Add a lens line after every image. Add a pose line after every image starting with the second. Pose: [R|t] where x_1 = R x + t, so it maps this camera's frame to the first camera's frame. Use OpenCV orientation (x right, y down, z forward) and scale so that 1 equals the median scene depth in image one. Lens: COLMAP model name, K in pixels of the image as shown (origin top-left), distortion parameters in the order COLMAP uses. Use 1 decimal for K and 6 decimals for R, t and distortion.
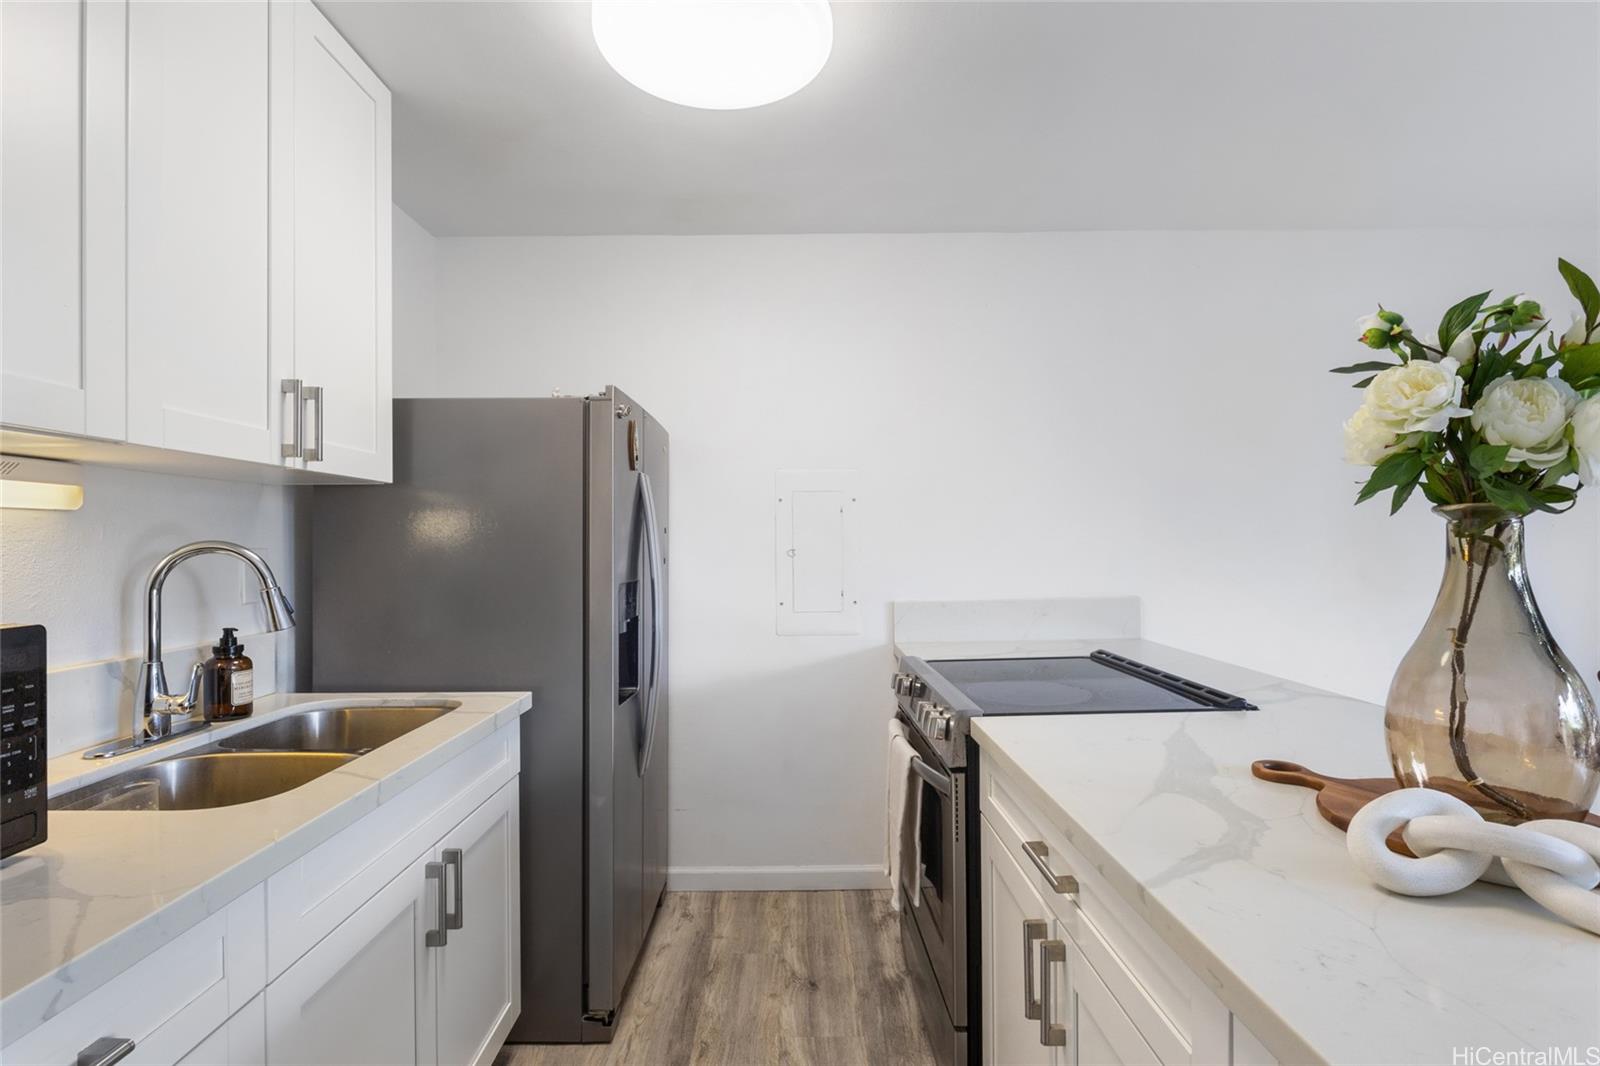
lens RADIAL K [[752.4, 0, 801.5], [0, 752.4, 539.6], [0, 0, 1]] dist [-0.020539, 0.002541]
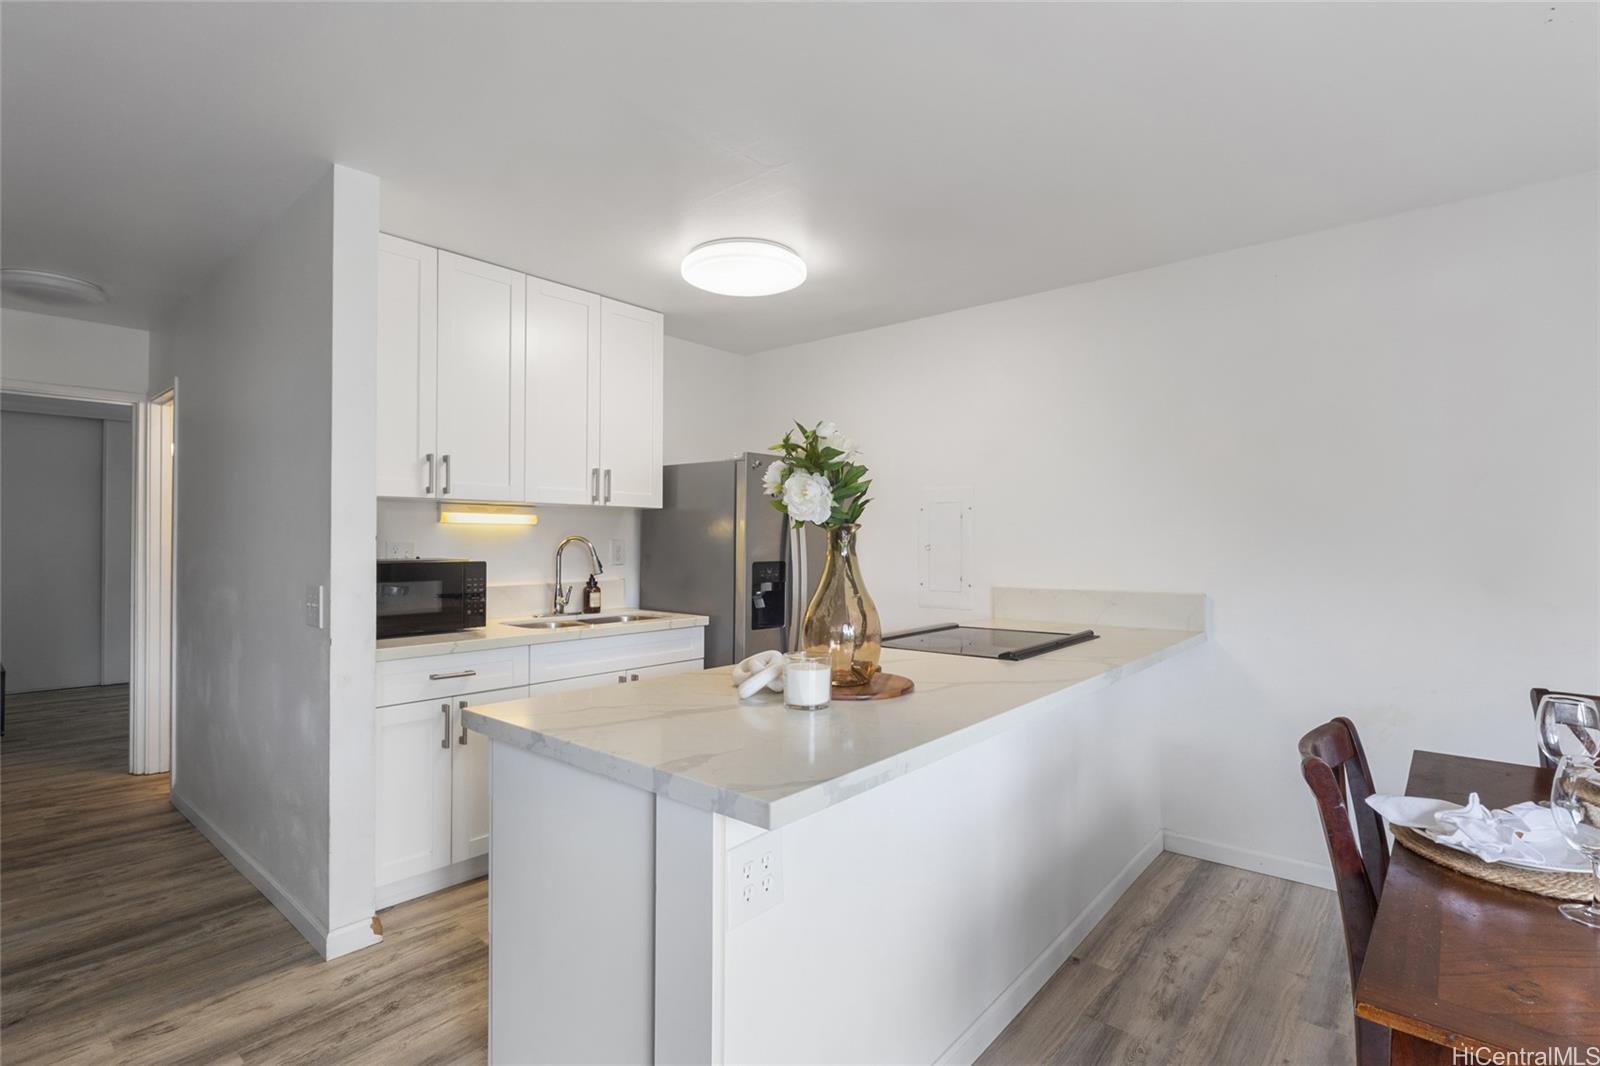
lens RADIAL K [[752.4, 0, 799.2], [0, 752.4, 536.6], [0, 0, 1]] dist [-0.020539, 0.002541]
pose [[0.752713, 0.005972, -0.658322, 1.136101], [-0.006538, 0.999977, 0.001596, -0.005016], [0.658317, 0.003103, 0.752735, -0.307219]]
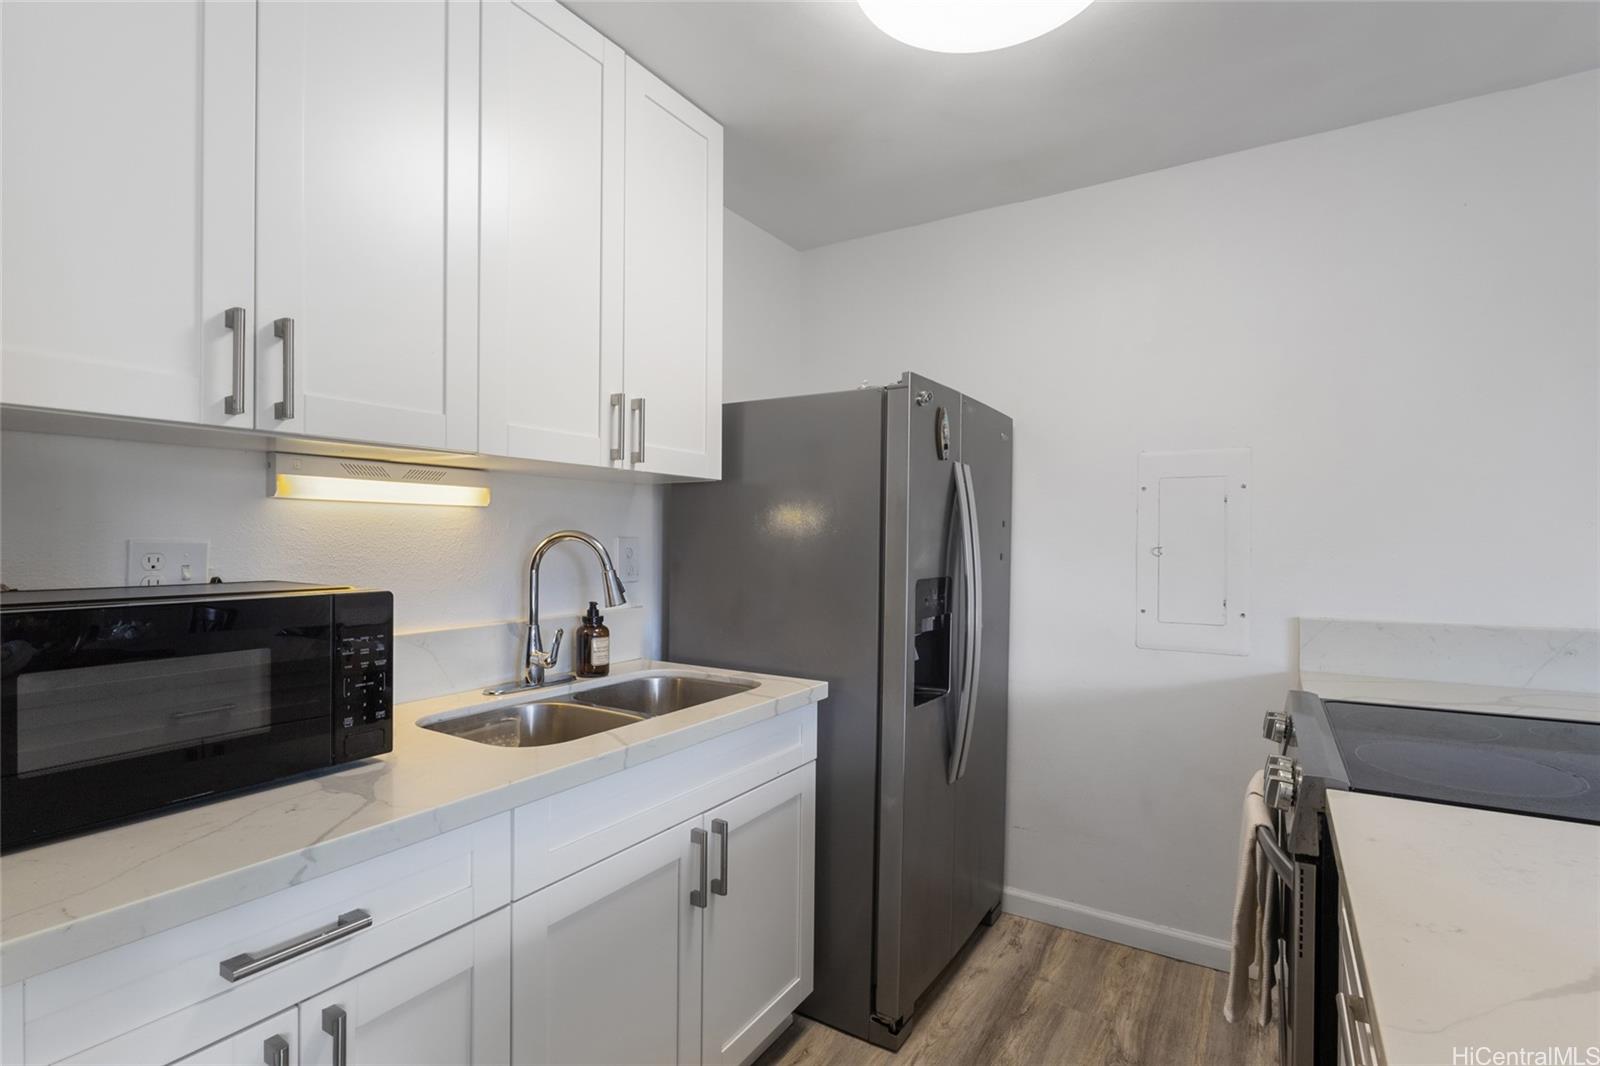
lens RADIAL K [[752.4, 0, 802.9], [0, 752.4, 541.3], [0, 0, 1]] dist [-0.020539, 0.002541]
pose [[0.839267, 0.014488, -0.543526, 0.172390], [-0.009900, 0.999886, 0.011366, 0.001346], [0.543629, -0.004158, 0.839315, 0.134356]]
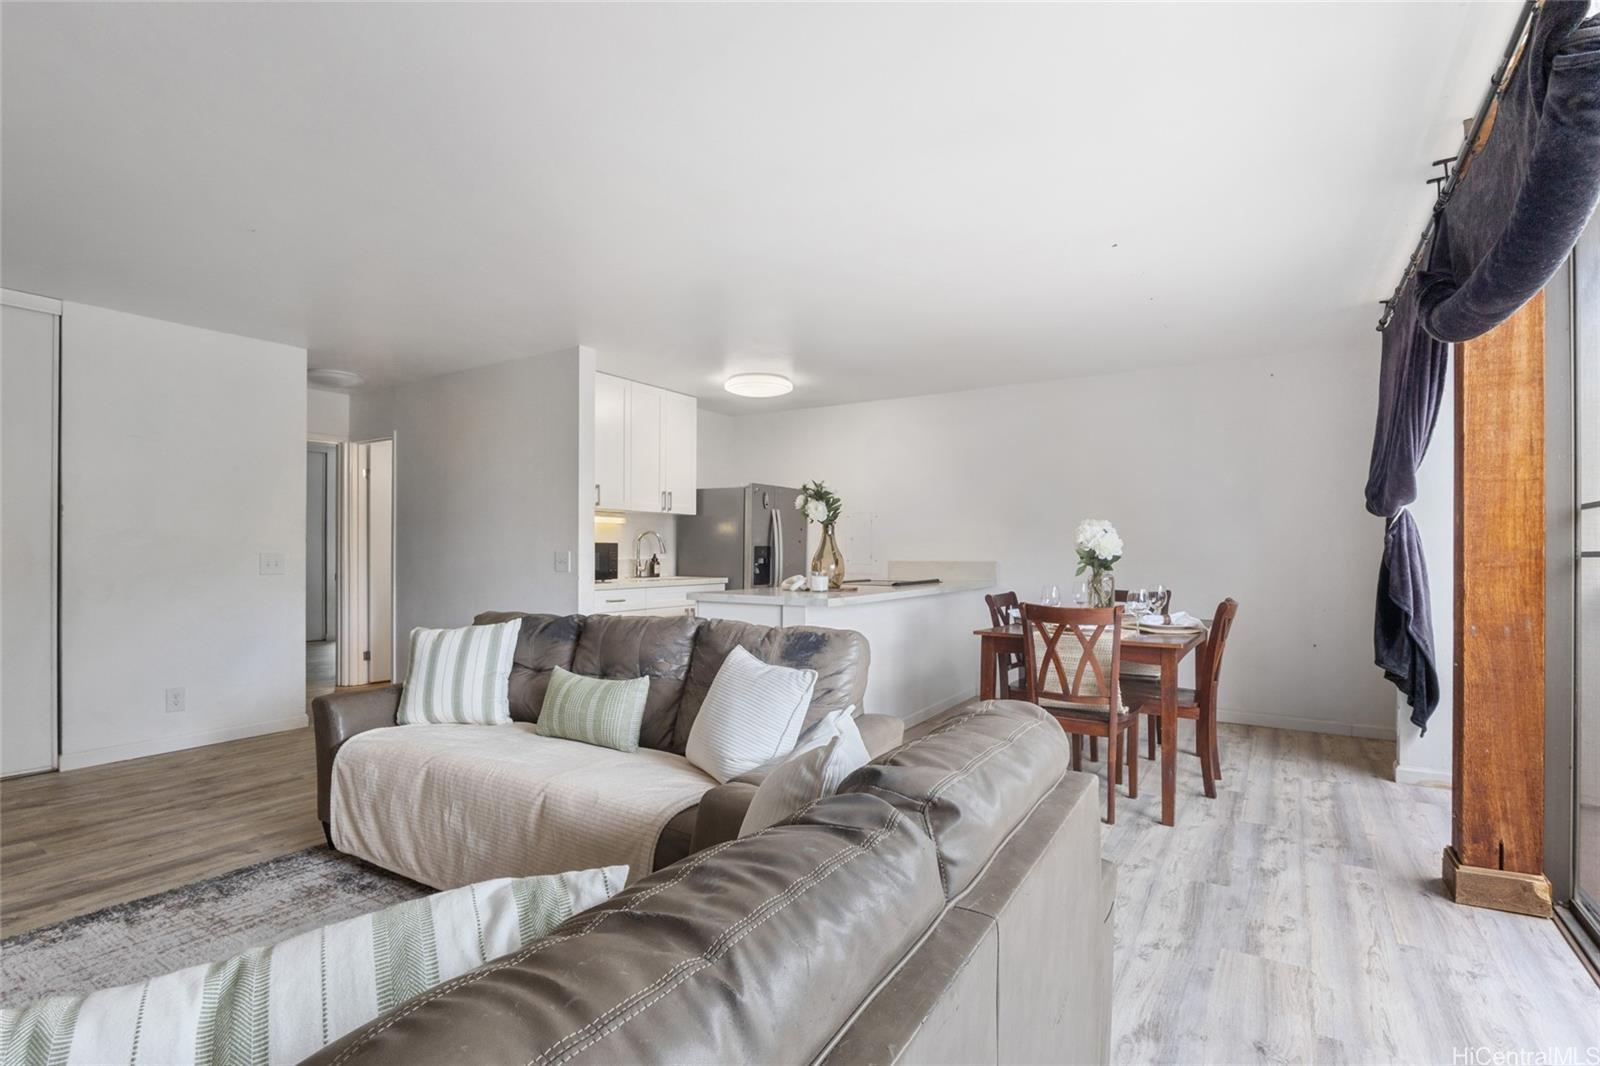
lens RADIAL K [[752.4, 0, 795.8], [0, 752.4, 543.3], [0, 0, 1]] dist [-0.020539, 0.002541]
pose [[0.830916, 0.007225, -0.556351, 1.816137], [-0.010066, 0.999947, -0.002048, 0.058838], [0.556307, 0.007302, 0.830945, -1.660594]]
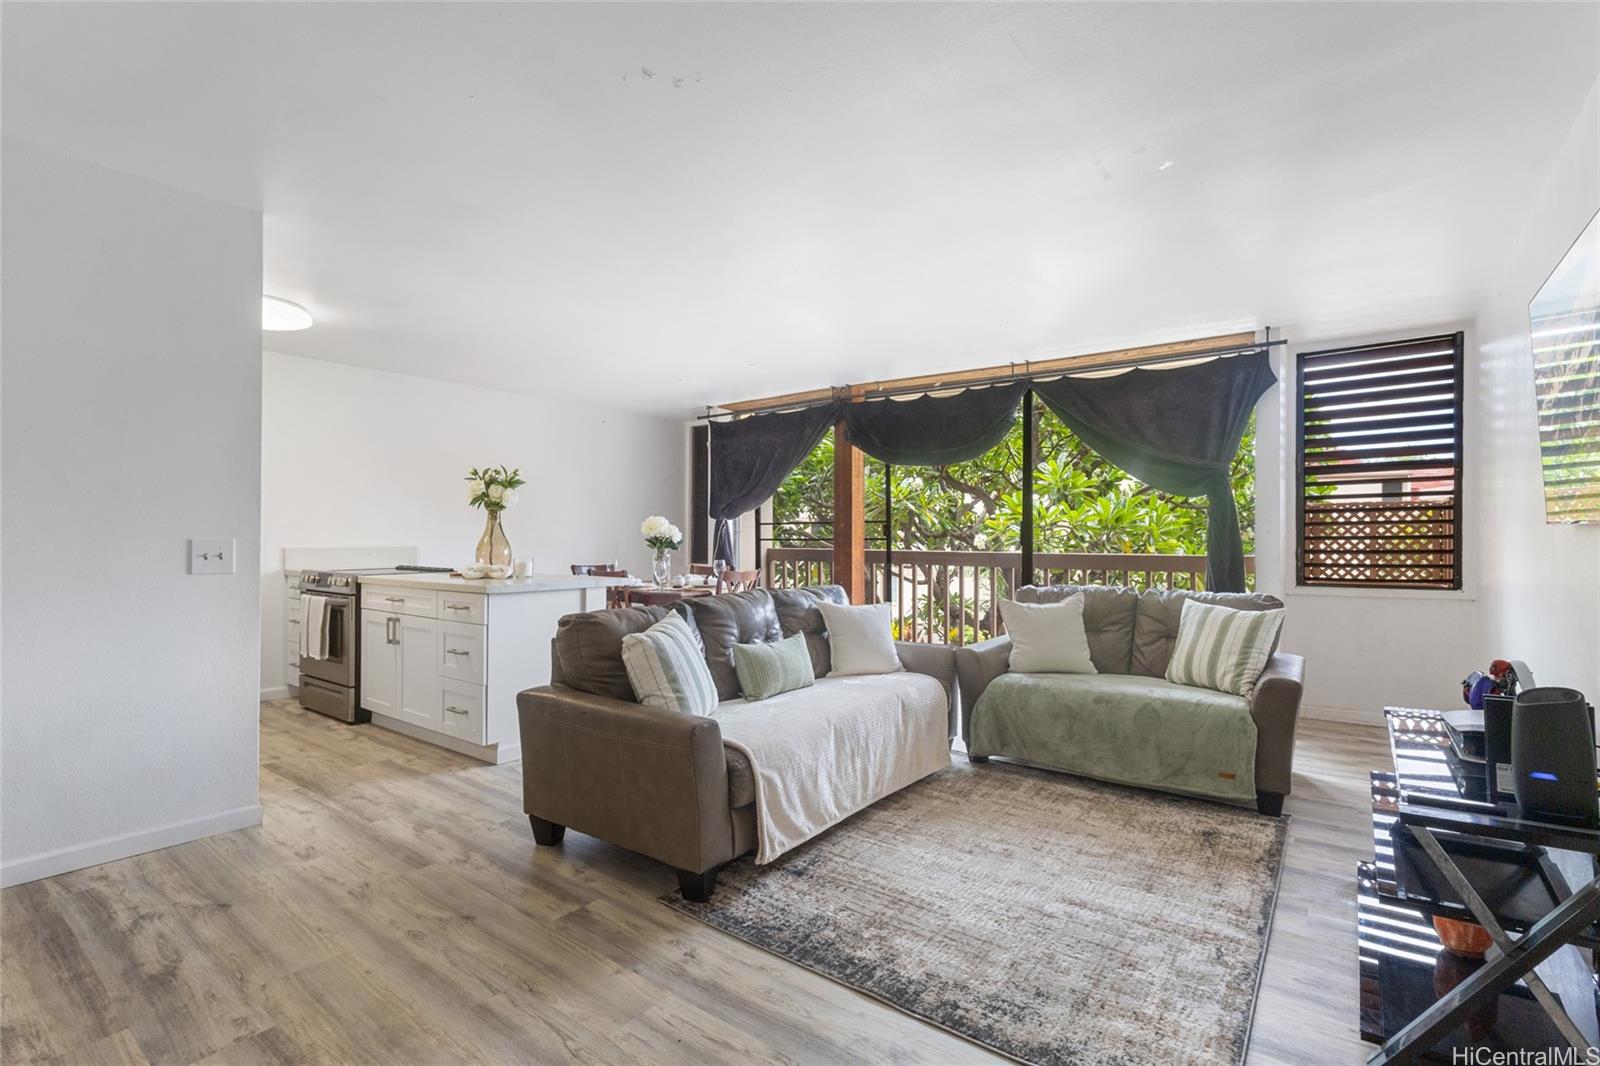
lens RADIAL K [[738.2, 0, 784.5], [0, 738.2, 536.3], [0, 0, 1]] dist [0.000853, -0.001981]
pose [[0.626123, 0.018187, 0.779512, -0.859865], [-0.019720, 0.999778, -0.007487, 0.070662], [-0.779475, -0.010684, 0.626342, -1.822648]]
